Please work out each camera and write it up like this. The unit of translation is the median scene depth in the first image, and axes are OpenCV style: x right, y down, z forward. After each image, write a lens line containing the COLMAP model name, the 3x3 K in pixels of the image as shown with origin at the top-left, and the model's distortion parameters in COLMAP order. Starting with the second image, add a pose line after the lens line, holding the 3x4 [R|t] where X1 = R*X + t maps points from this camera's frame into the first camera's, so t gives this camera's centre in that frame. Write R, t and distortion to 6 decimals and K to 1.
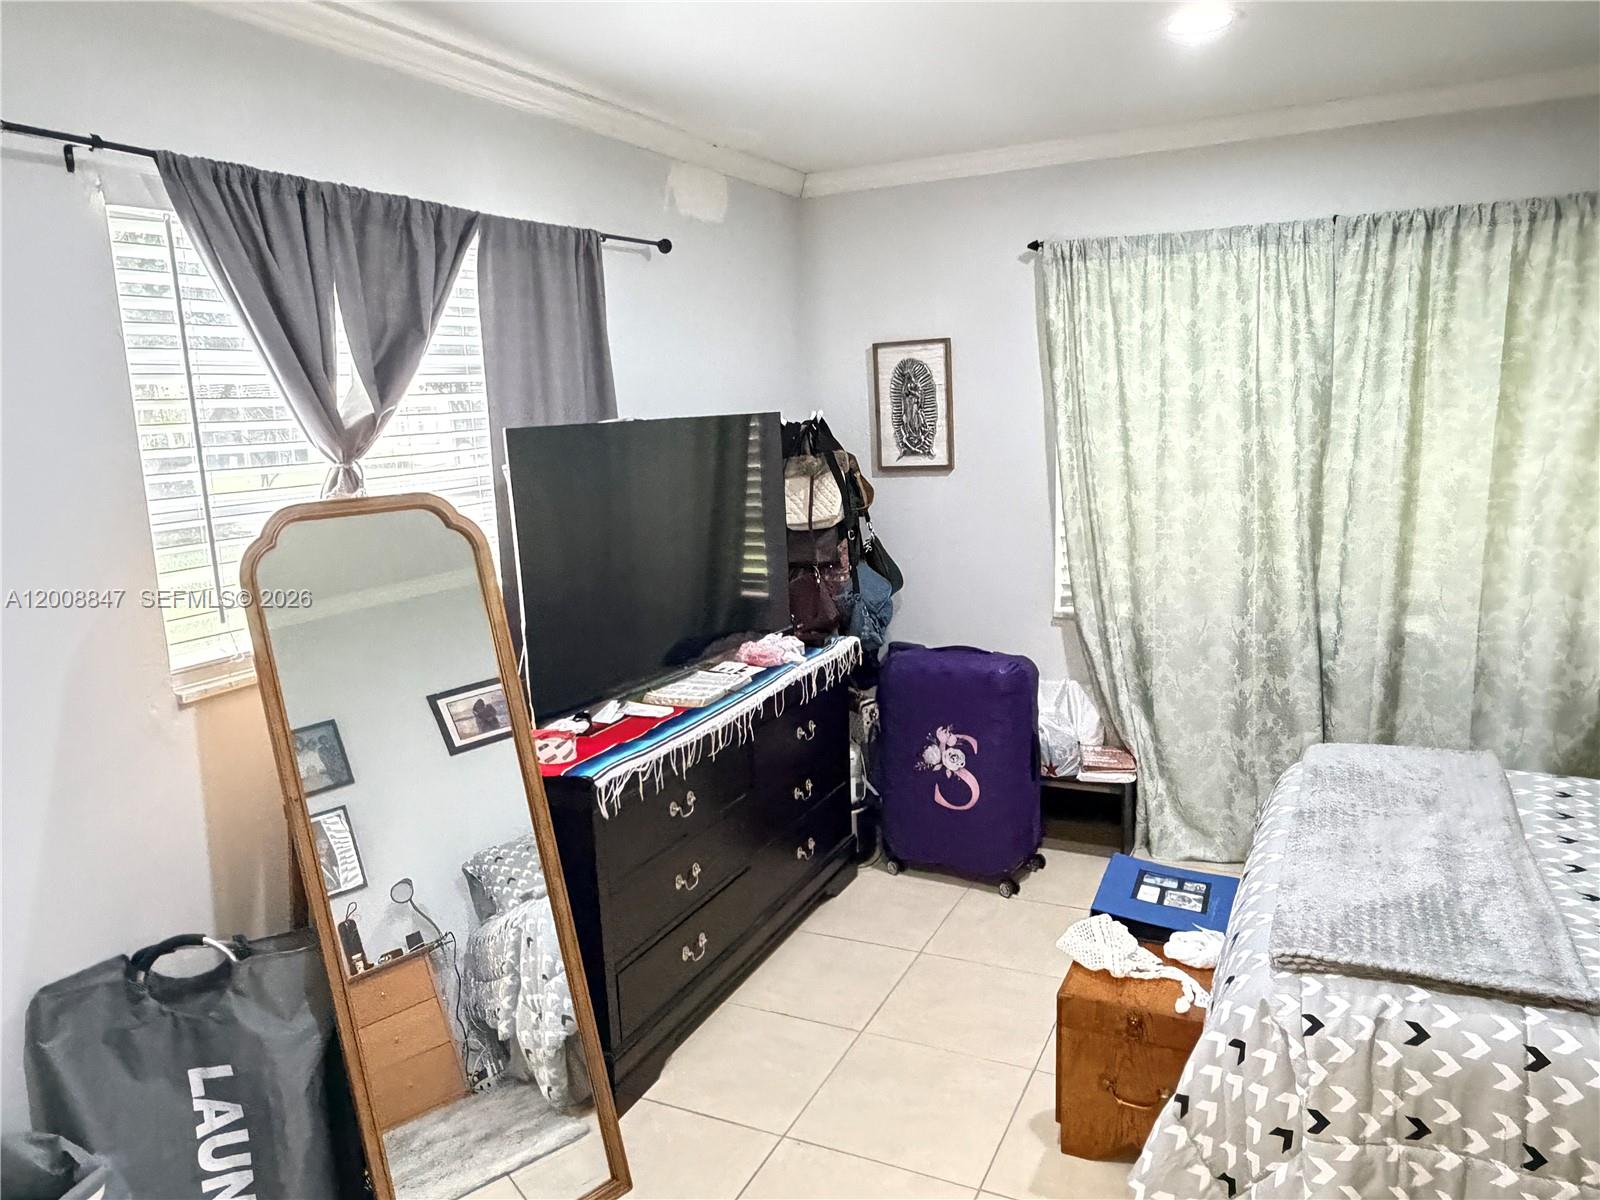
lens RADIAL K [[1126.1, 0, 802.5], [0, 1126.1, 615.9], [0, 0, 1]] dist [-0.000790, 0.007397]
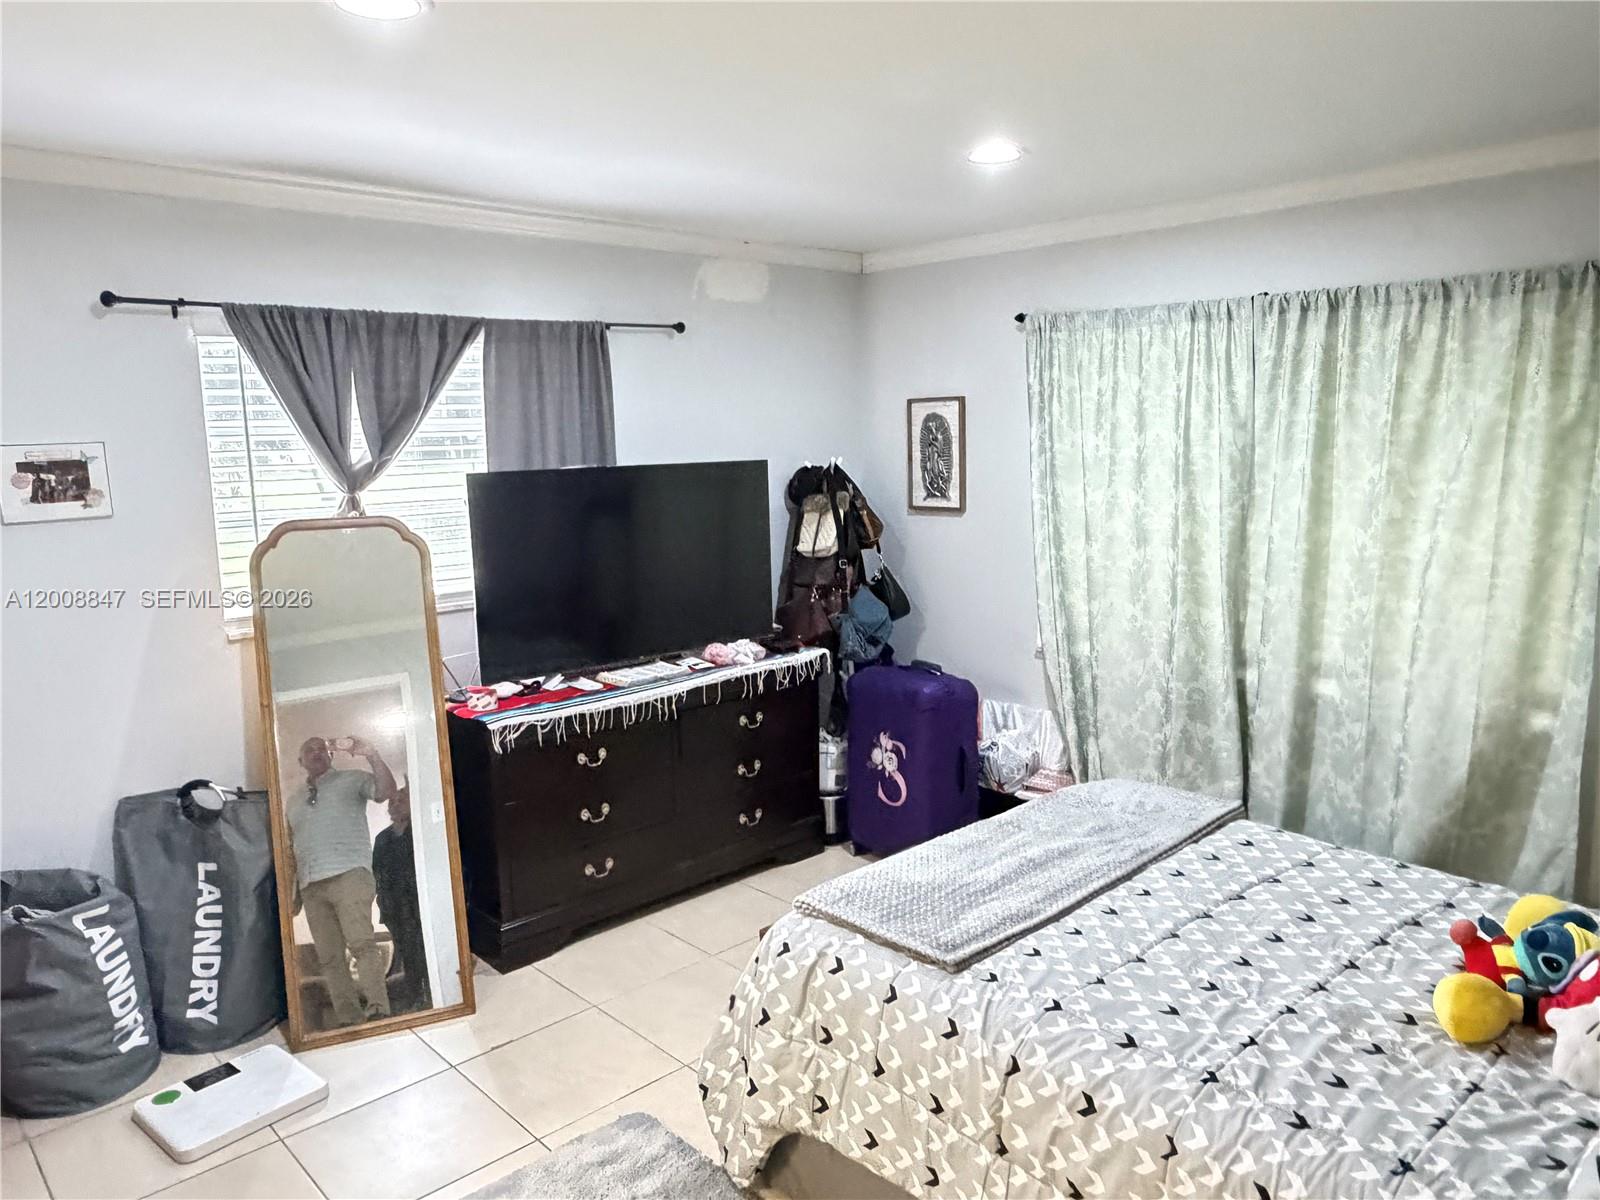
lens RADIAL K [[1126.1, 0, 802.5], [0, 1126.1, 615.9], [0, 0, 1]] dist [-0.000790, 0.007397]
pose [[0.933083, 0.083375, -0.349863, 0.475612], [-0.087295, 0.996172, 0.004580, -0.021517], [0.348906, 0.026268, 0.936790, -0.134980]]
